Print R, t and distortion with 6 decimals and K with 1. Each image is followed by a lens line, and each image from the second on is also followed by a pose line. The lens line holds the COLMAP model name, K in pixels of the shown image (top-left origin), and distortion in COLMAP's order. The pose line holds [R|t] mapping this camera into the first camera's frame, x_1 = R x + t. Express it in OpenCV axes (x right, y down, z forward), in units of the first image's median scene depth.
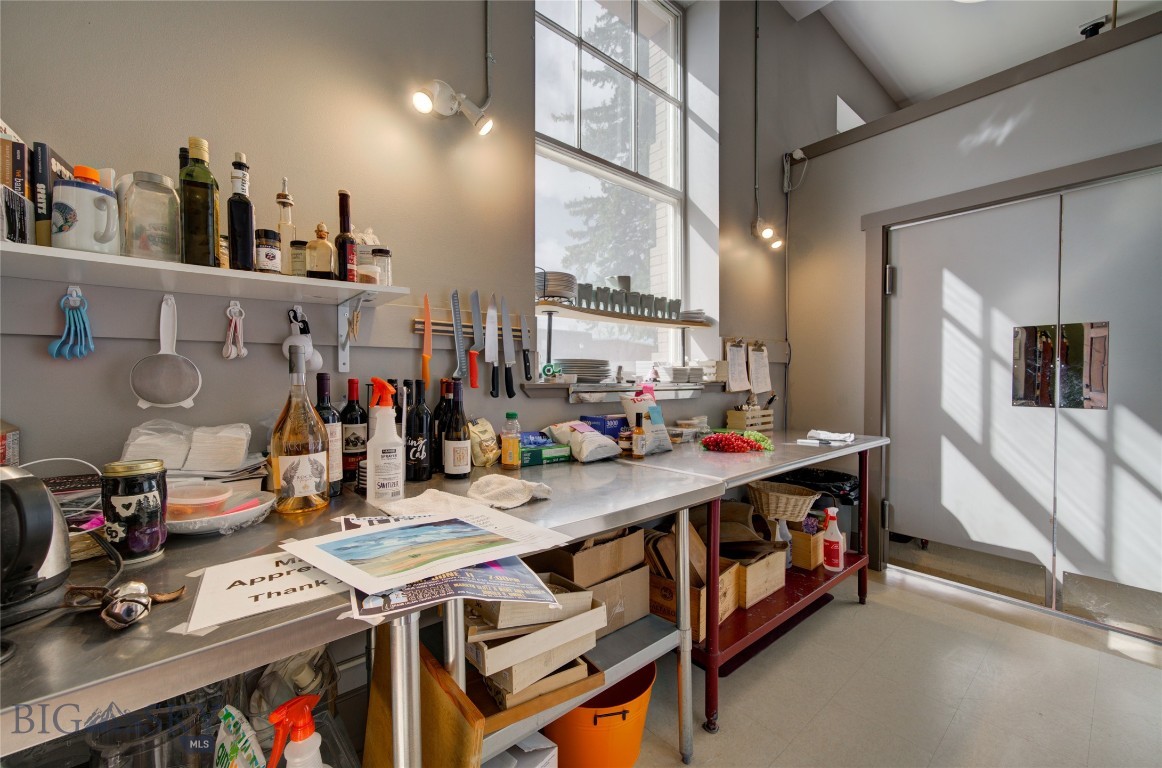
lens RADIAL K [[465.2, 0, 581.7], [0, 465.2, 381.9], [0, 0, 1]] dist [0.001441, 0.000202]
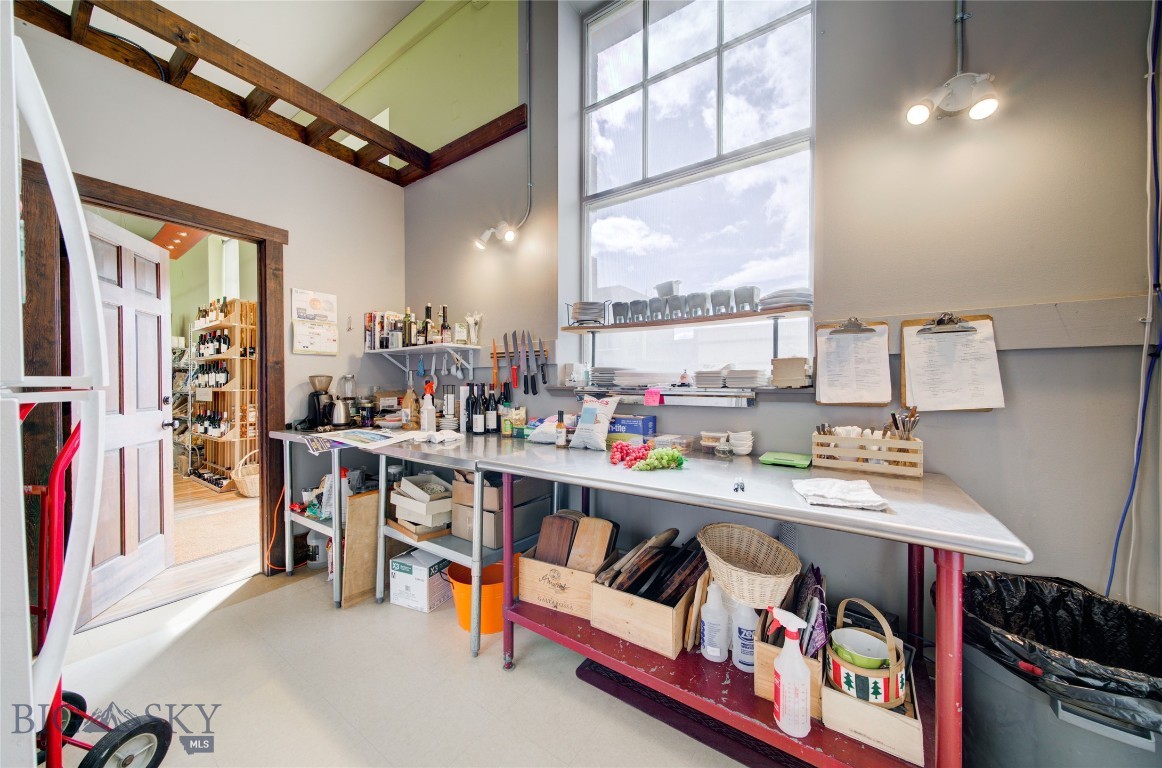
lens RADIAL K [[397.4, 0, 582.8], [0, 397.4, 385.7], [0, 0, 1]] dist [-0.000376, 0.001367]
pose [[0.280520, -0.002466, -0.959845, 1.146506], [-0.018843, 0.999790, -0.008076, 0.010455], [0.959663, 0.020352, 0.280415, 0.764758]]
